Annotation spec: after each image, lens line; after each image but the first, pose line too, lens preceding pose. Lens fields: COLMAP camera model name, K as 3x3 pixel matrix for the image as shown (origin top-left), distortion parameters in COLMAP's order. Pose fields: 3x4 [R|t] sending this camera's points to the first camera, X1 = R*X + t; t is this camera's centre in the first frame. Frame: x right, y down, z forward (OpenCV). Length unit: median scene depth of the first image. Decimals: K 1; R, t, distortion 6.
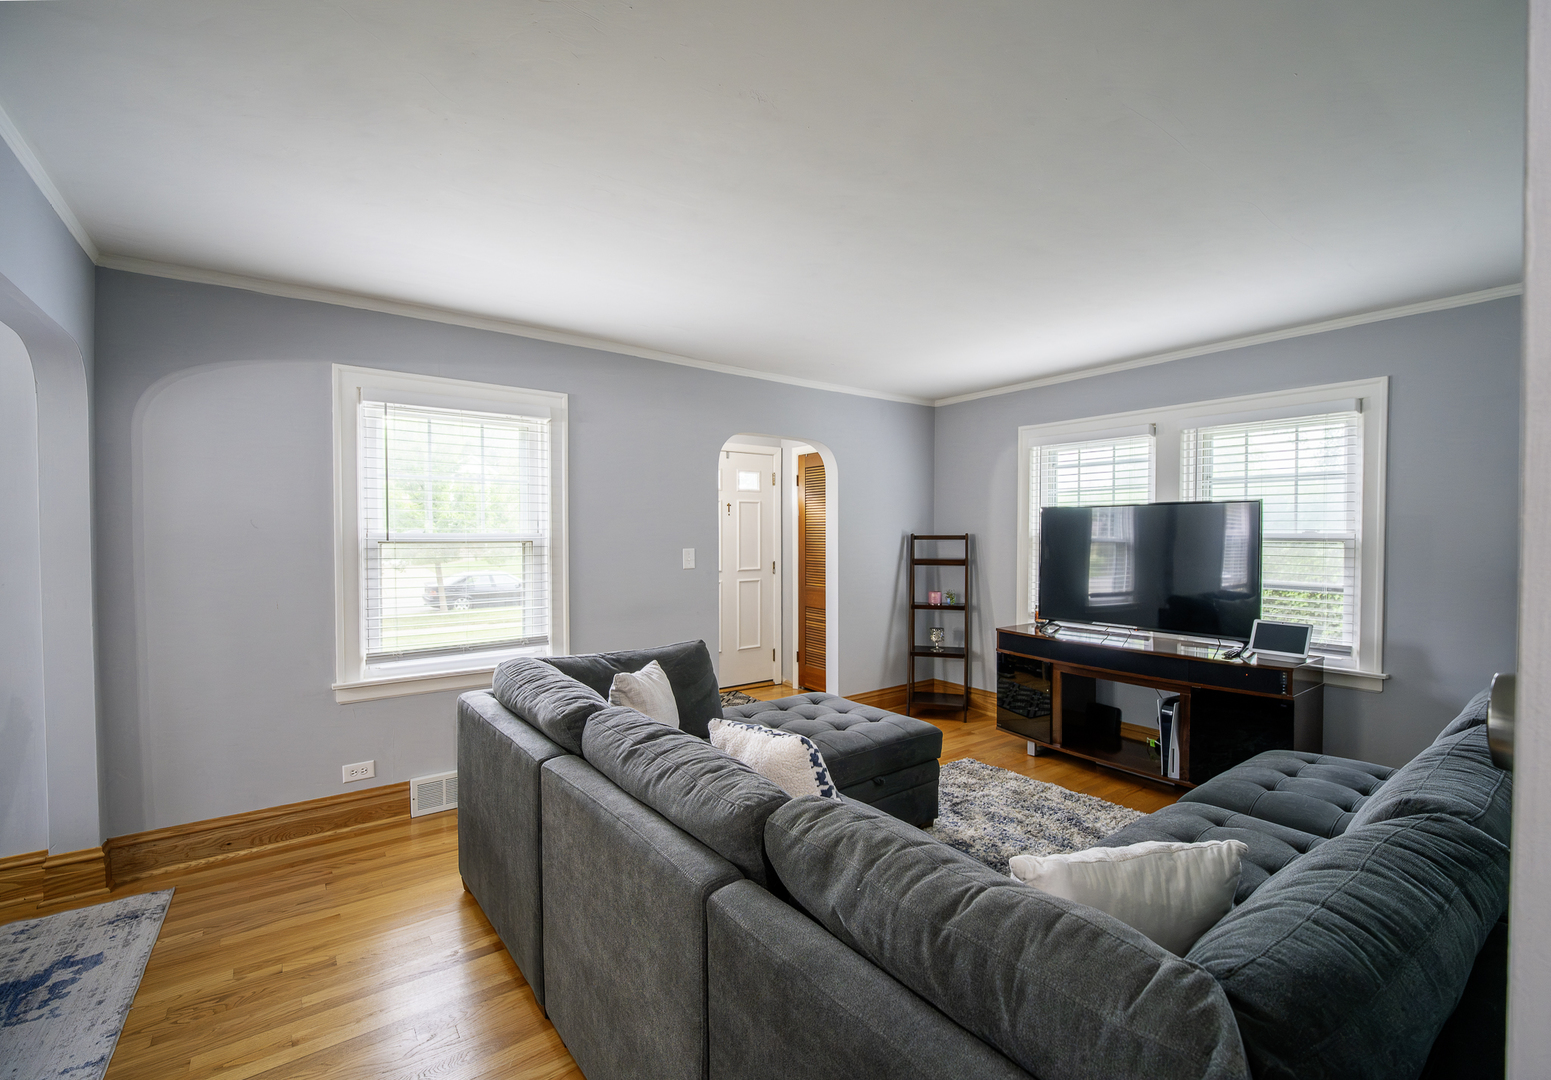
lens RADIAL K [[676.9, 0, 778.7], [0, 676.9, 544.4], [0, 0, 1]] dist [-0.002620, -0.000285]
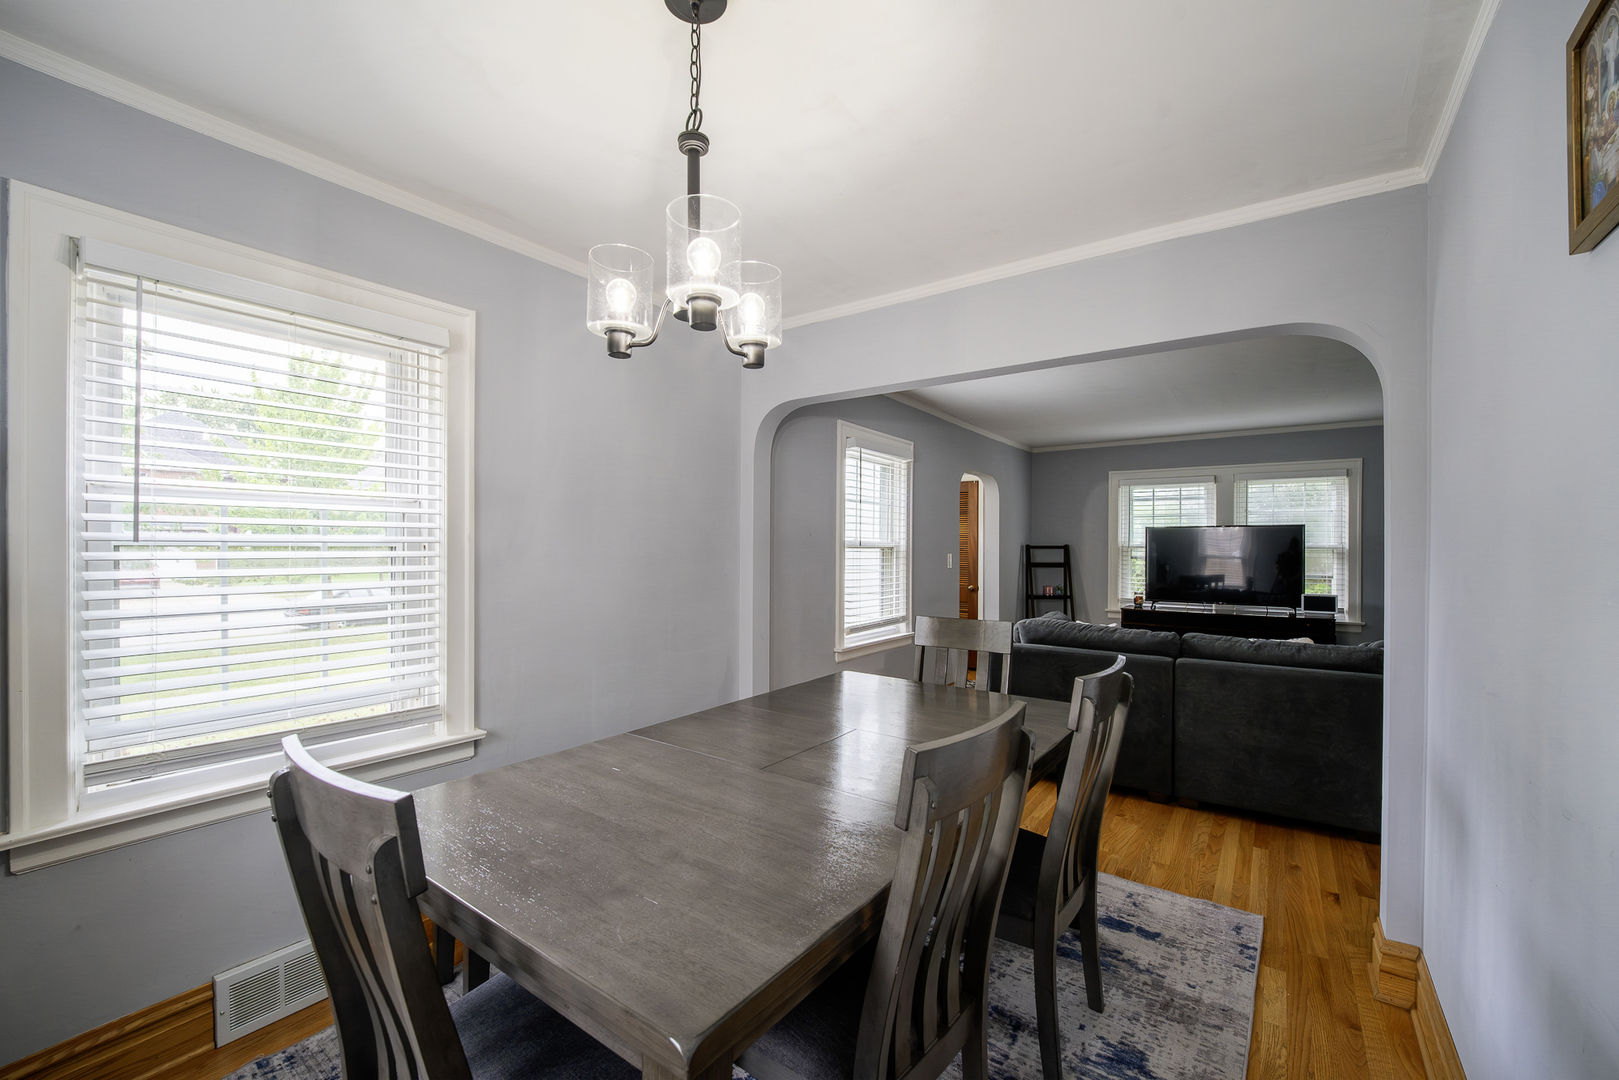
lens RADIAL K [[663.5, 0, 805.0], [0, 663.5, 539.8], [0, 0, 1]] dist [0.001757, -0.000714]
pose [[0.957288, 0.007183, 0.289048, -0.986965], [0.000989, 0.999604, -0.028119, 0.018975], [-0.289135, 0.027204, 0.956902, -0.258063]]
